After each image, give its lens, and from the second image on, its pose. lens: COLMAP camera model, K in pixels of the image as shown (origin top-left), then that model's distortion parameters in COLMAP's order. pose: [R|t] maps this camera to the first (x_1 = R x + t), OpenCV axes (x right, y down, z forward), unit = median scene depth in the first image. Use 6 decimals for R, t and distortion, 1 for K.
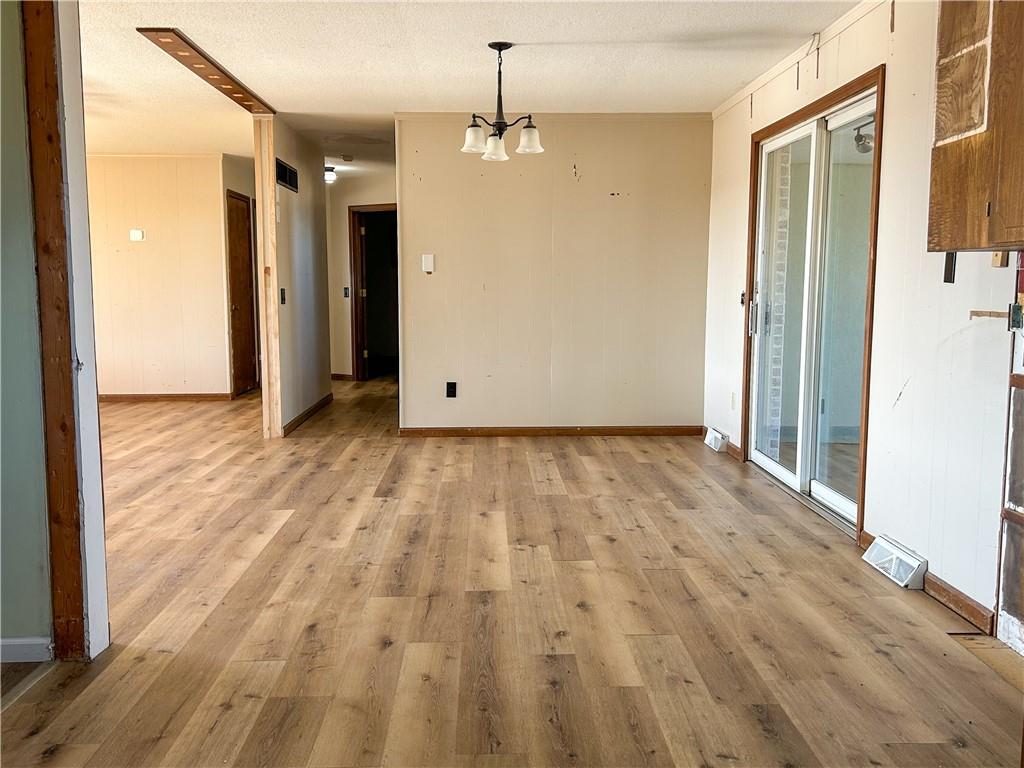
lens RADIAL K [[921.8, 0, 512.3], [0, 921.8, 384.9], [0, 0, 1]] dist [0.030582, 0.004987]
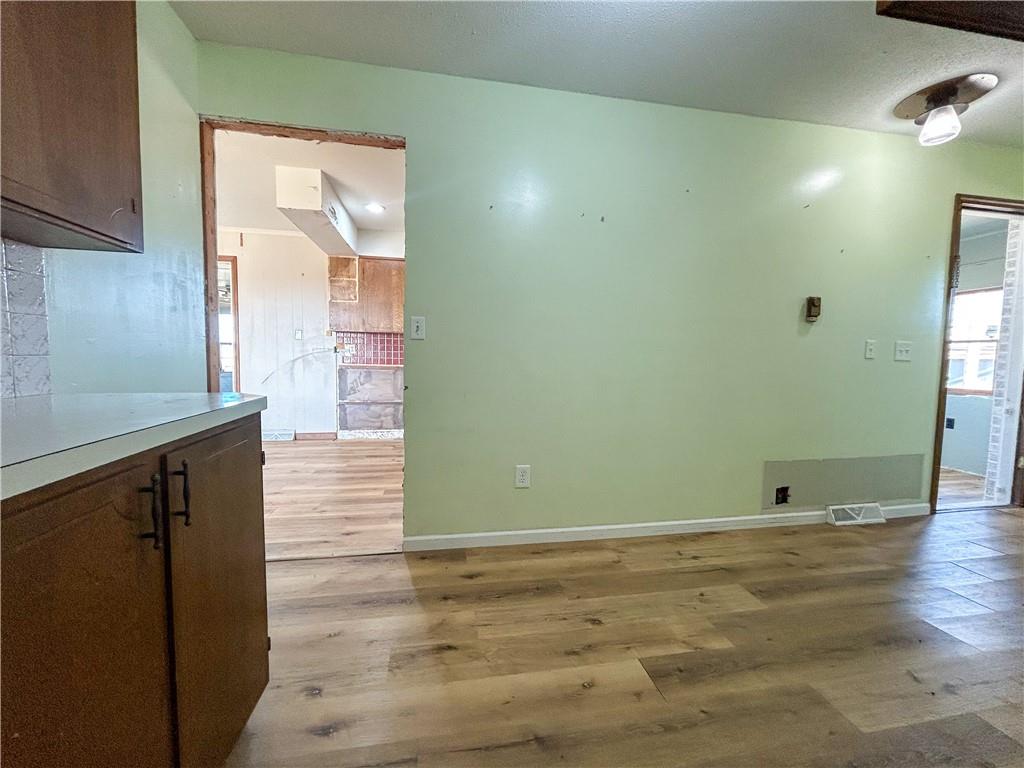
lens RADIAL K [[410.7, 0, 517.5], [0, 410.7, 384.0], [0, 0, 1]] dist [0.003148, -0.001371]
pose [[-0.167580, -0.068716, 0.983461, -1.092141], [0.090665, 0.992266, 0.084781, -0.010633], [-0.981681, 0.103373, -0.160054, 0.519724]]
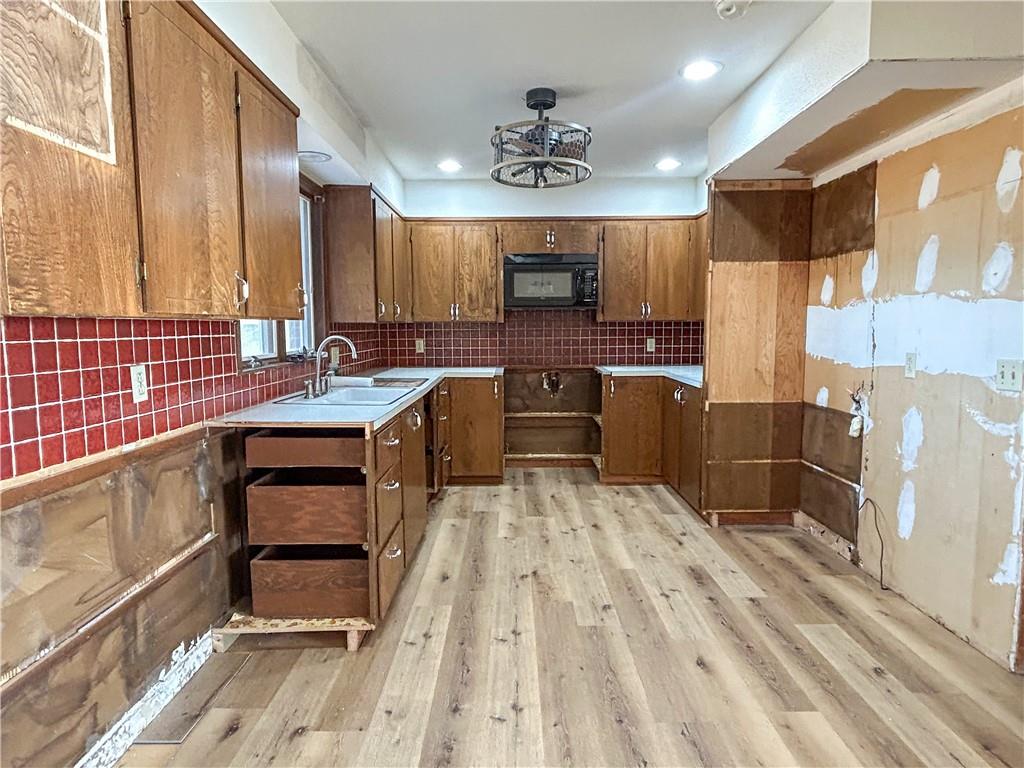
lens RADIAL K [[617.6, 0, 515.3], [0, 617.6, 386.1], [0, 0, 1]] dist [-0.002647, -0.002120]
pose [[-0.999566, 0.000370, 0.029462, 0.129628], [0.006410, 0.978701, 0.205189, -0.157887], [-0.028758, 0.205288, -0.978279, 1.231313]]
